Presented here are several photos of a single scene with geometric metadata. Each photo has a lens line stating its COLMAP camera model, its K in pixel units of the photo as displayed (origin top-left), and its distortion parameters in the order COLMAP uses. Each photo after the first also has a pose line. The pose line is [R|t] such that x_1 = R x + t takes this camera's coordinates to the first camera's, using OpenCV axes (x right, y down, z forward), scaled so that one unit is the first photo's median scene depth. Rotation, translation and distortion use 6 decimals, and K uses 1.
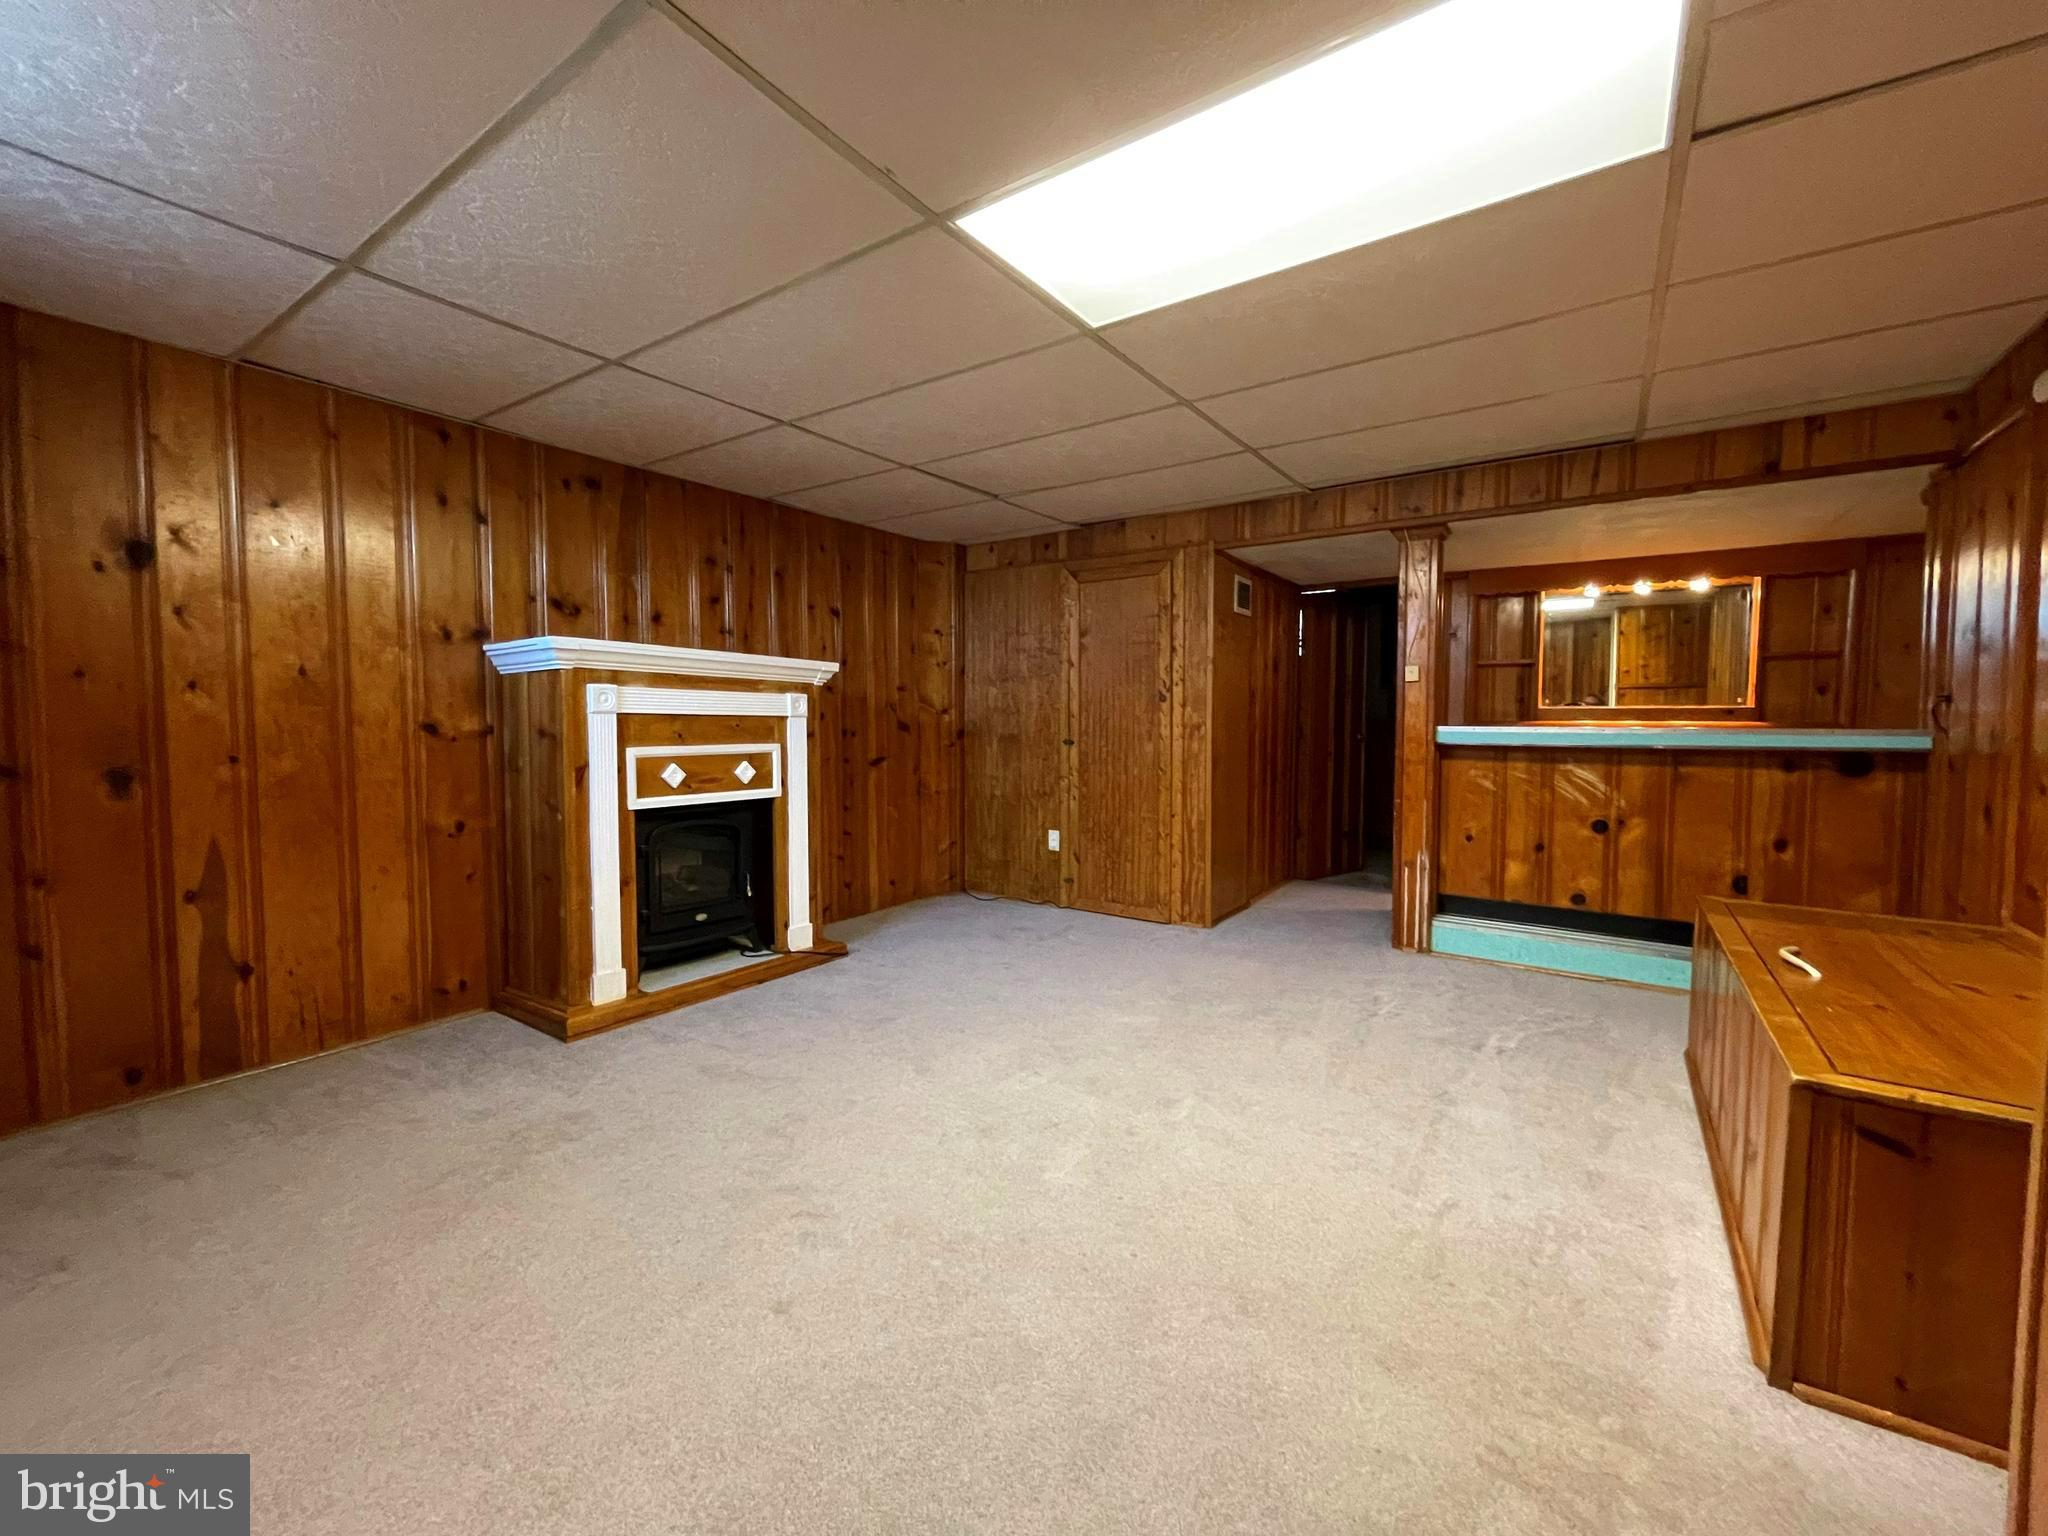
lens RADIAL K [[823.7, 0, 1029.8], [0, 823.7, 768.2], [0, 0, 1]] dist [-0.001628, -0.000468]
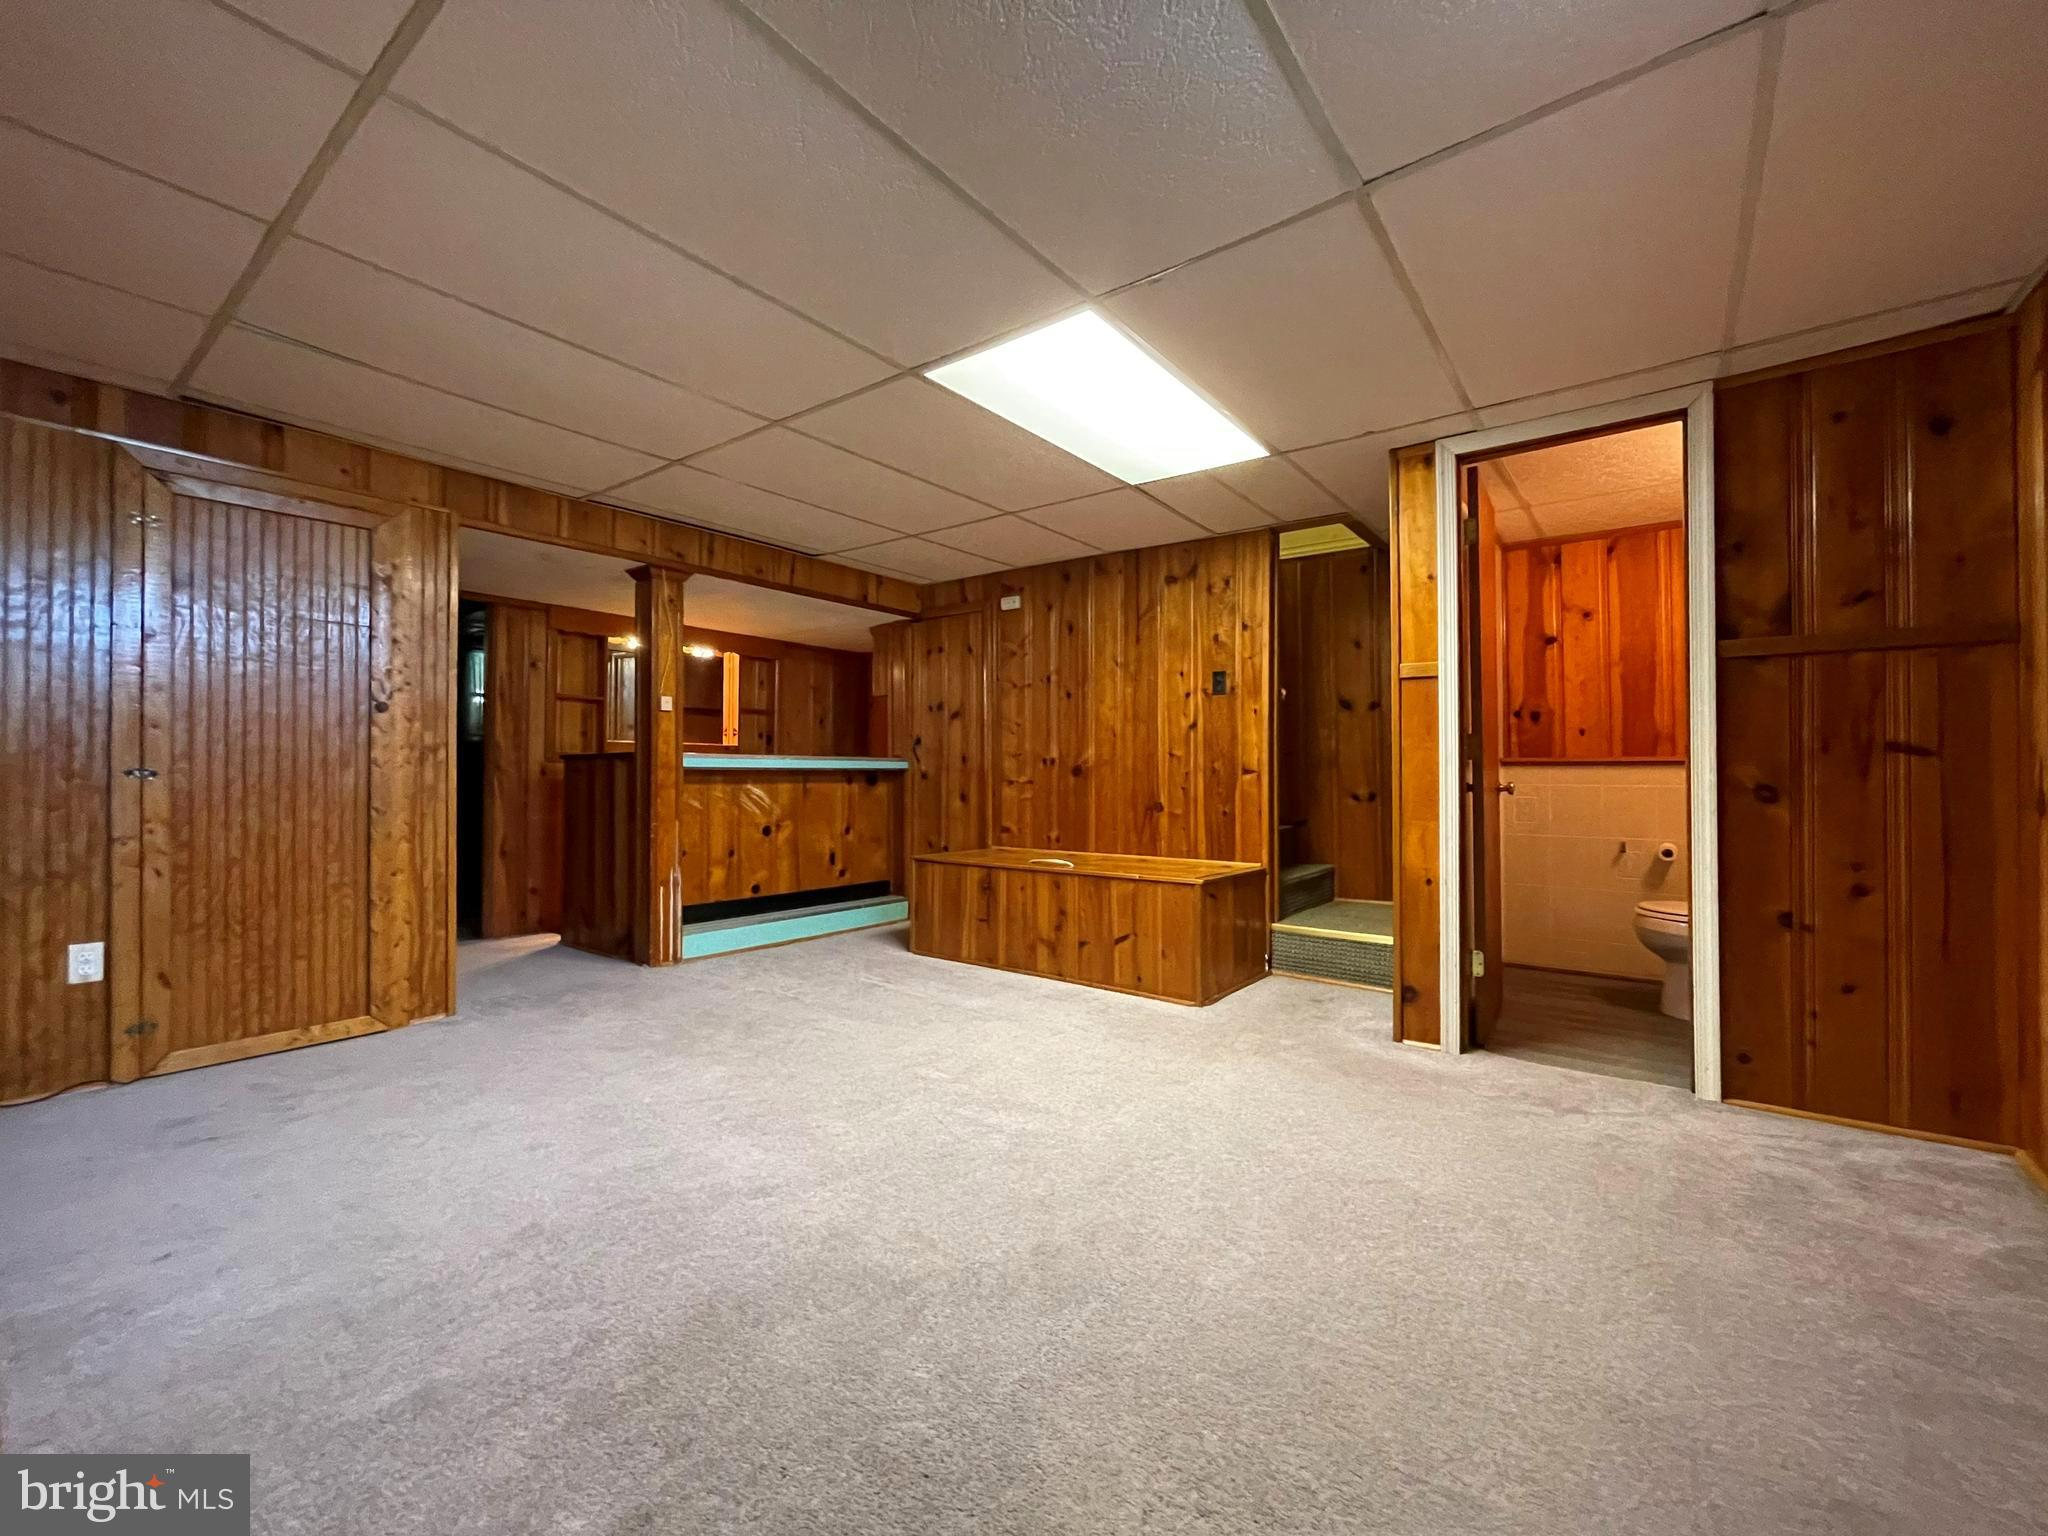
lens RADIAL K [[837.2, 0, 1024.0], [0, 837.2, 768.0], [0, 0, 1]] dist [0.000437, 0.000054]
pose [[0.055317, 0.003115, 0.998464, -0.602467], [0.055733, 0.998426, -0.006203, 0.001683], [-0.996912, 0.055990, 0.055056, 0.485174]]
